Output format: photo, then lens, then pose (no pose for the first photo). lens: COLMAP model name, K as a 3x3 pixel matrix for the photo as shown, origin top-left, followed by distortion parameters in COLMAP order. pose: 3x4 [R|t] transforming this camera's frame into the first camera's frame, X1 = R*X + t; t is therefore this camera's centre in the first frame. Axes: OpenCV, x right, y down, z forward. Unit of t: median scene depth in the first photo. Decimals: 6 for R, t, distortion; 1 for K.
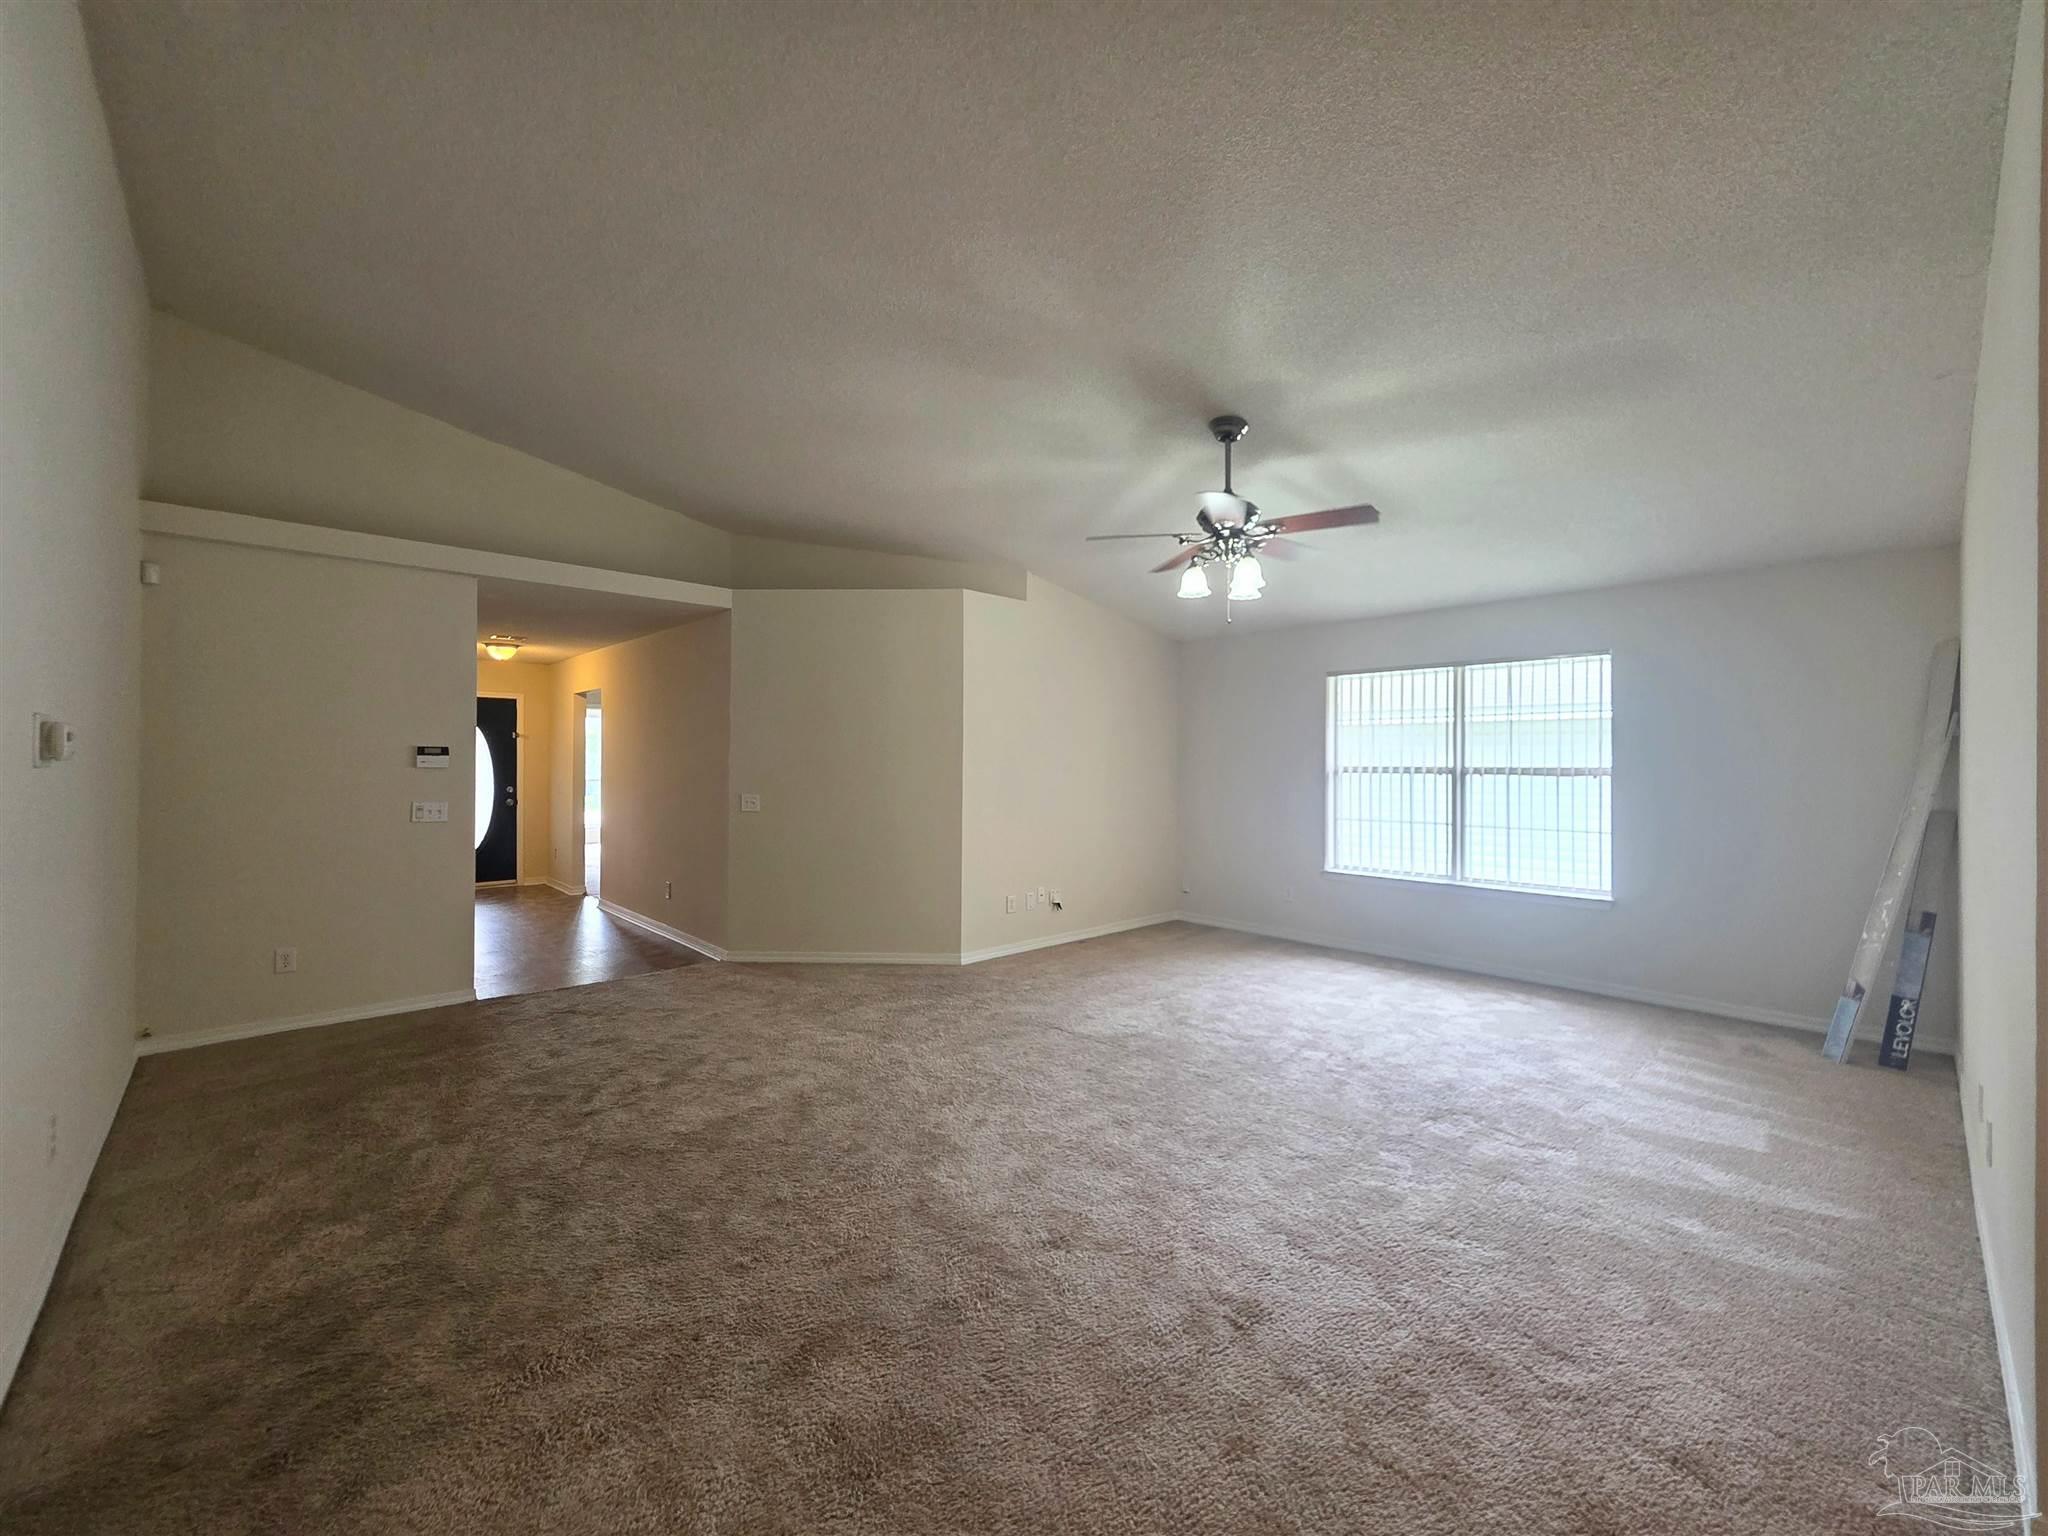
lens RADIAL K [[824.5, 0, 1017.9], [0, 824.5, 759.1], [0, 0, 1]] dist [-0.000162, -0.000066]
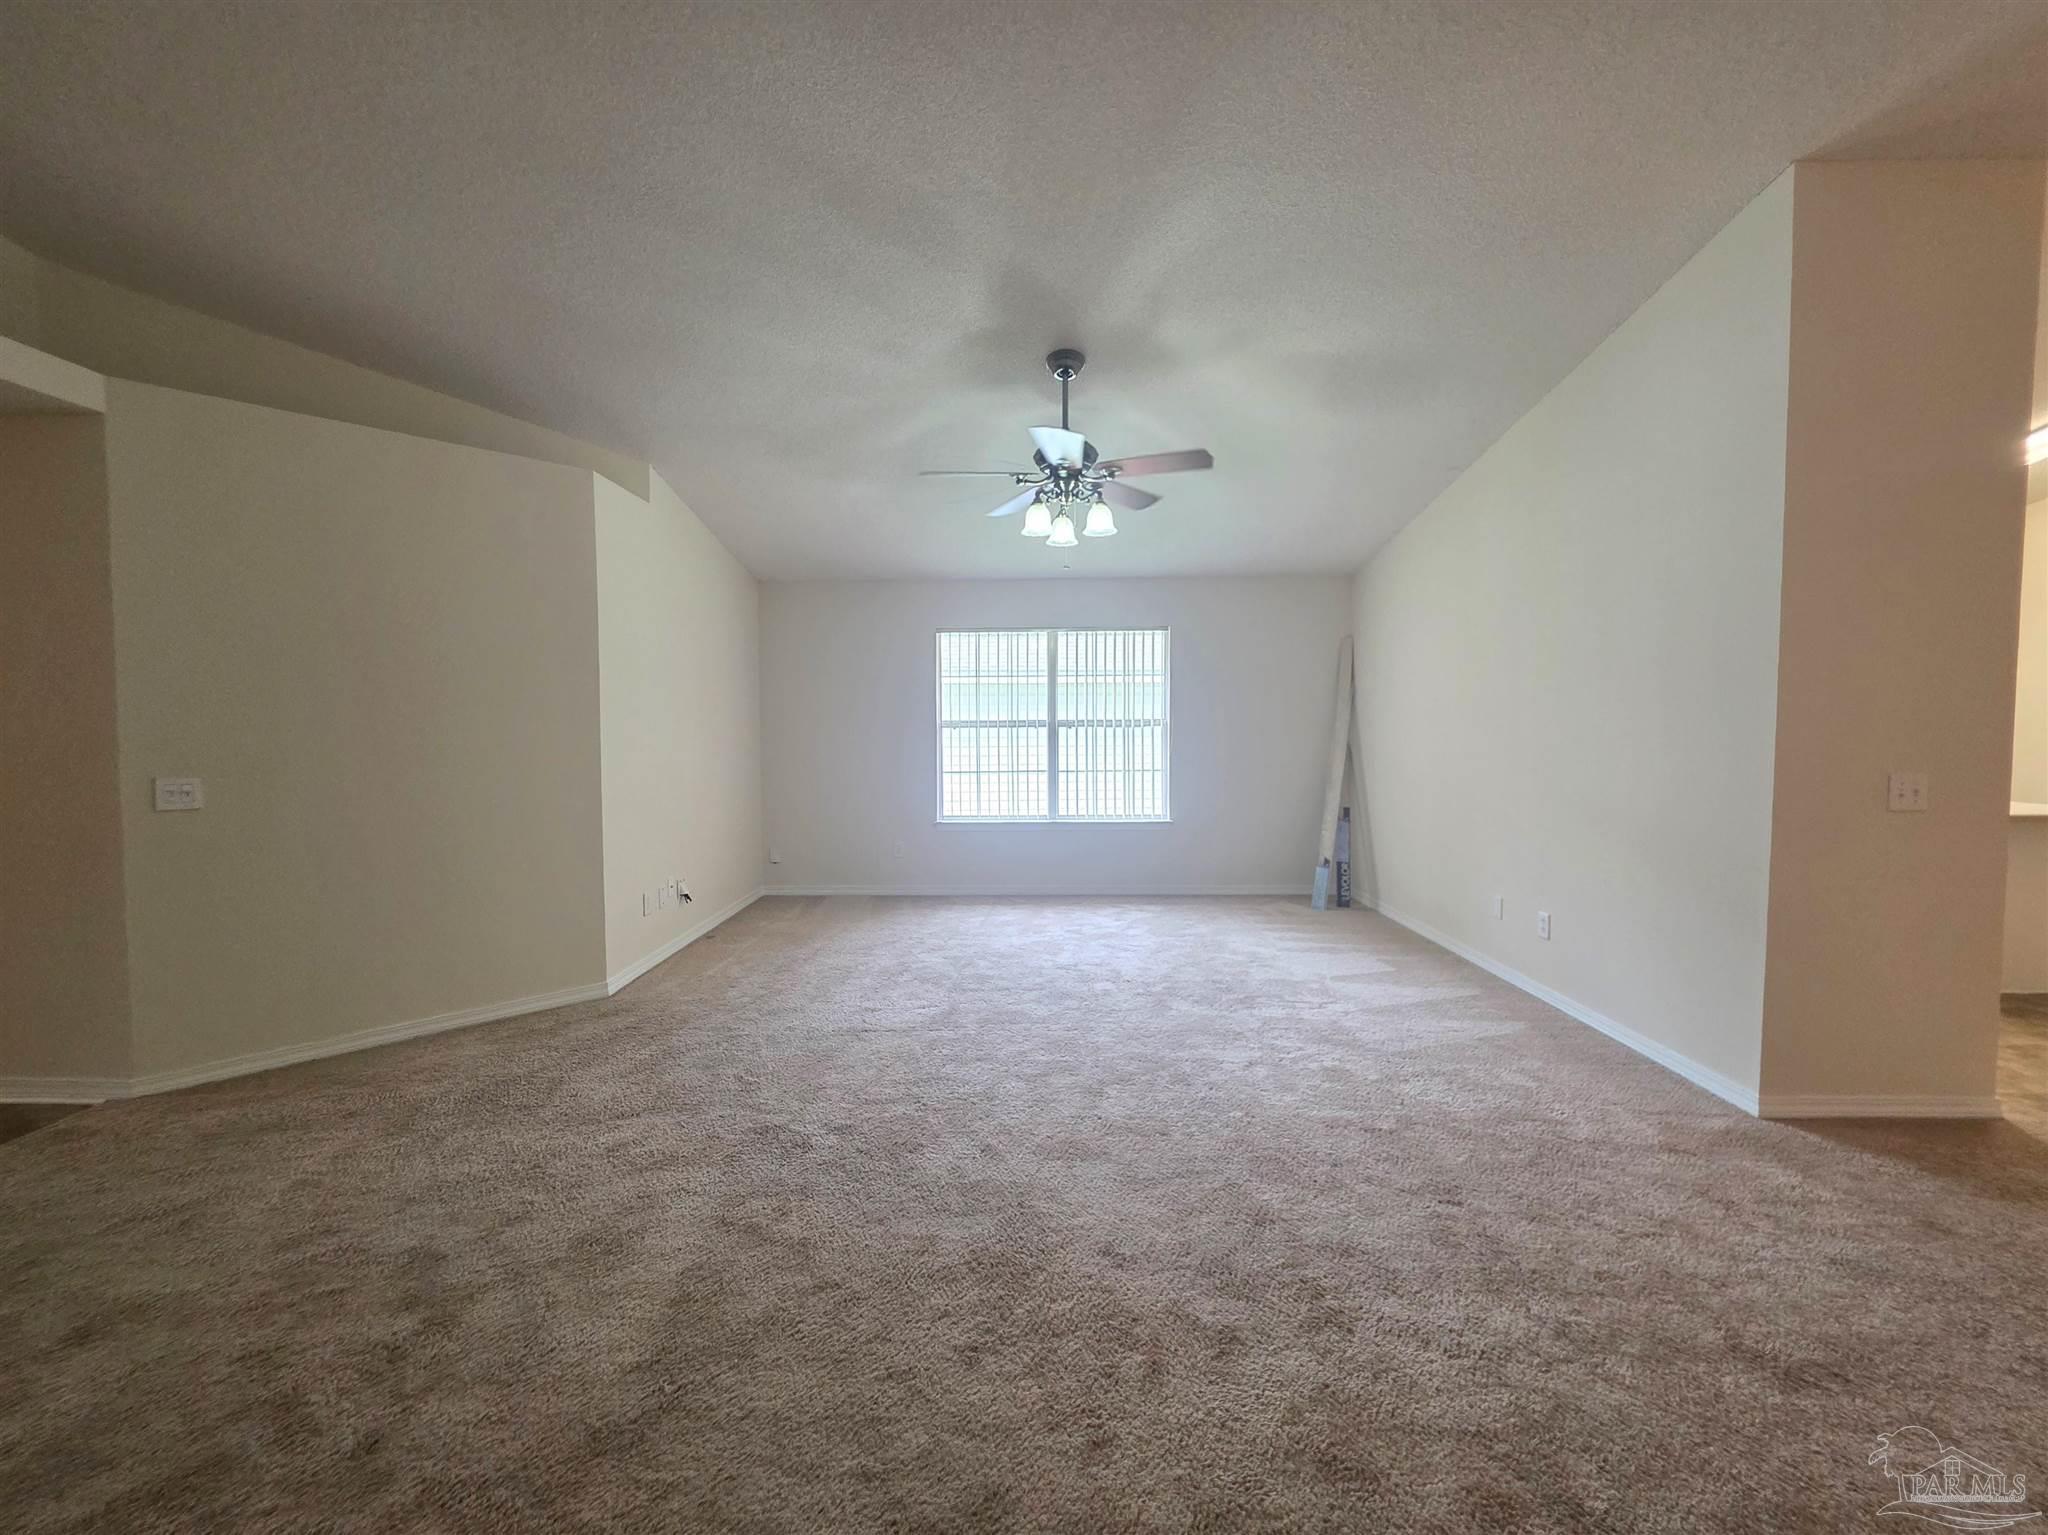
lens RADIAL K [[836.1, 0, 1011.1], [0, 836.1, 764.2], [0, 0, 1]] dist [0.002667, 0.000142]
pose [[0.696470, -0.043420, 0.716271, -0.428057], [0.006671, 0.998516, 0.054044, 0.010312], [-0.717555, -0.032862, 0.695726, 0.297663]]
